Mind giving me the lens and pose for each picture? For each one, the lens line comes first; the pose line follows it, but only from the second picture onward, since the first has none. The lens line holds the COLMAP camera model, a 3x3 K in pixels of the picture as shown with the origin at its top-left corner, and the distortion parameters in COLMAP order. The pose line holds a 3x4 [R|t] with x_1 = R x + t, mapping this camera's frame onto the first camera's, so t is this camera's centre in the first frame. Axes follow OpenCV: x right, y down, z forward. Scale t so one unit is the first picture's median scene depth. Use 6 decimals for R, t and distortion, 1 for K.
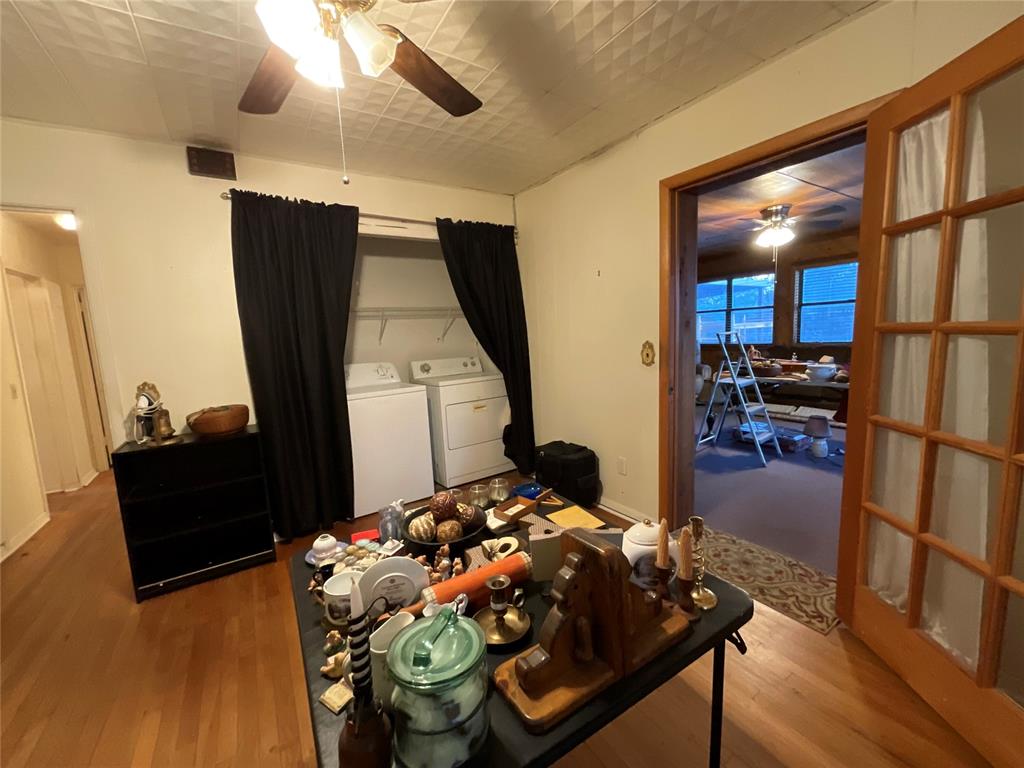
lens RADIAL K [[413.4, 0, 506.8], [0, 413.4, 387.9], [0, 0, 1]] dist [0.003467, 0.001544]
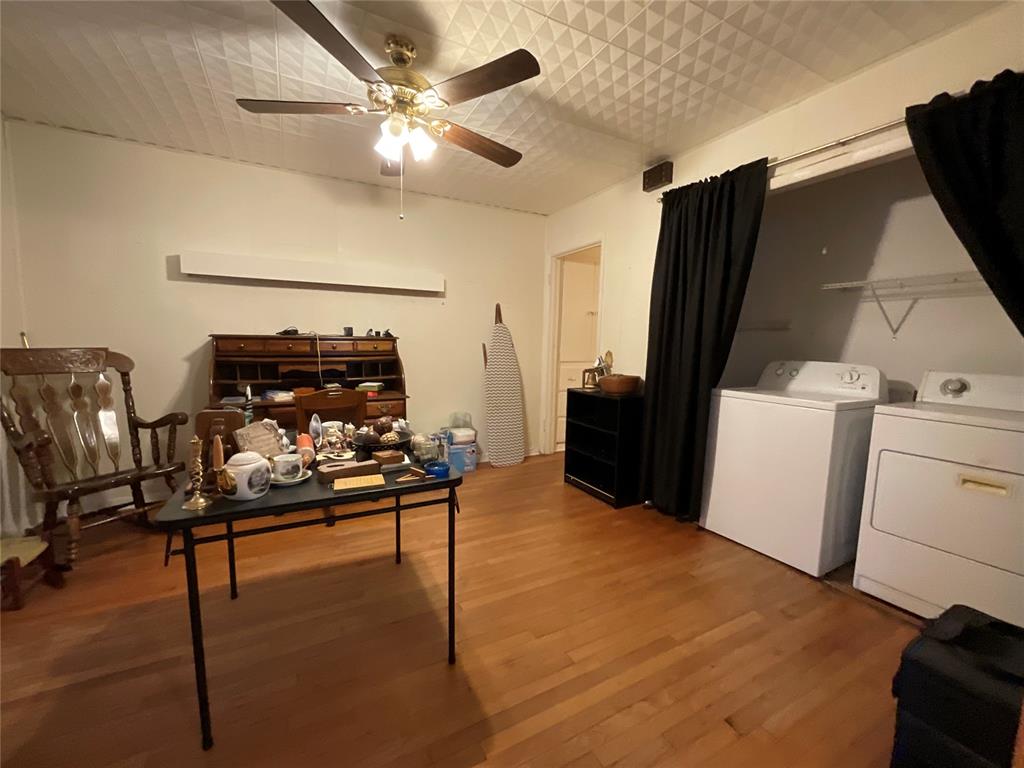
lens RADIAL K [[413.4, 0, 507.3], [0, 413.4, 384.8], [0, 0, 1]] dist [0.003467, 0.001544]
pose [[-0.077302, 0.160765, -0.983961, 0.572092], [-0.147524, 0.974206, 0.170761, -0.085935], [0.986033, 0.158358, -0.051591, 0.682480]]
